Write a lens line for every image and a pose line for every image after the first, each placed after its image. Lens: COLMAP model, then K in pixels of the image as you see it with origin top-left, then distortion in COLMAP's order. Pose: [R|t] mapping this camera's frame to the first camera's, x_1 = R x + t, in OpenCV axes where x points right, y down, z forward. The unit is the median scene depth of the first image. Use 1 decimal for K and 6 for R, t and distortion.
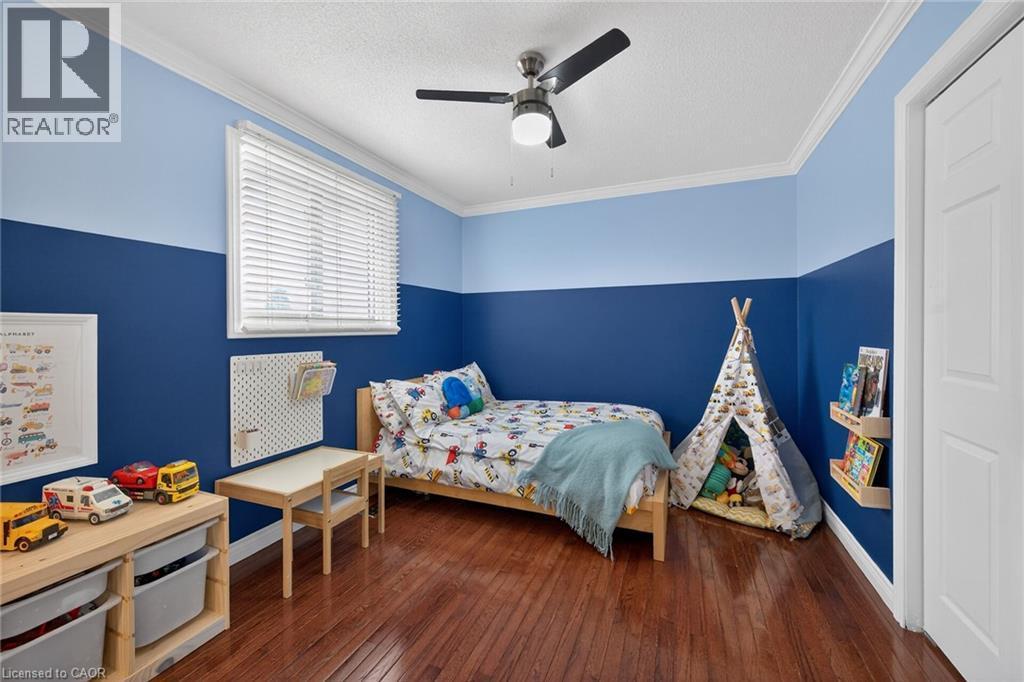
lens RADIAL K [[445.8, 0, 512.0], [0, 445.8, 341.0], [0, 0, 1]] dist [-0.000242, -0.000888]
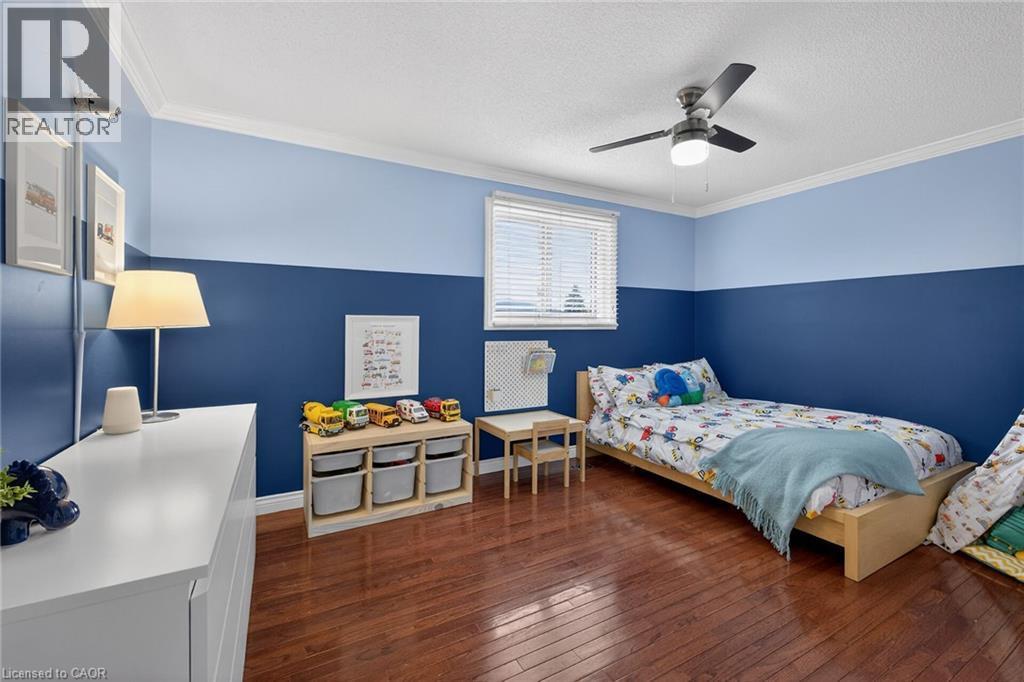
lens RADIAL K [[463.6, 0, 512.0], [0, 463.6, 341.0], [0, 0, 1]] dist [-0.000033, -0.000243]
pose [[0.789464, 0.029329, -0.613096, 0.345939], [-0.024298, 0.999568, 0.016530, 0.002514], [0.613316, 0.001847, 0.789836, -0.184756]]
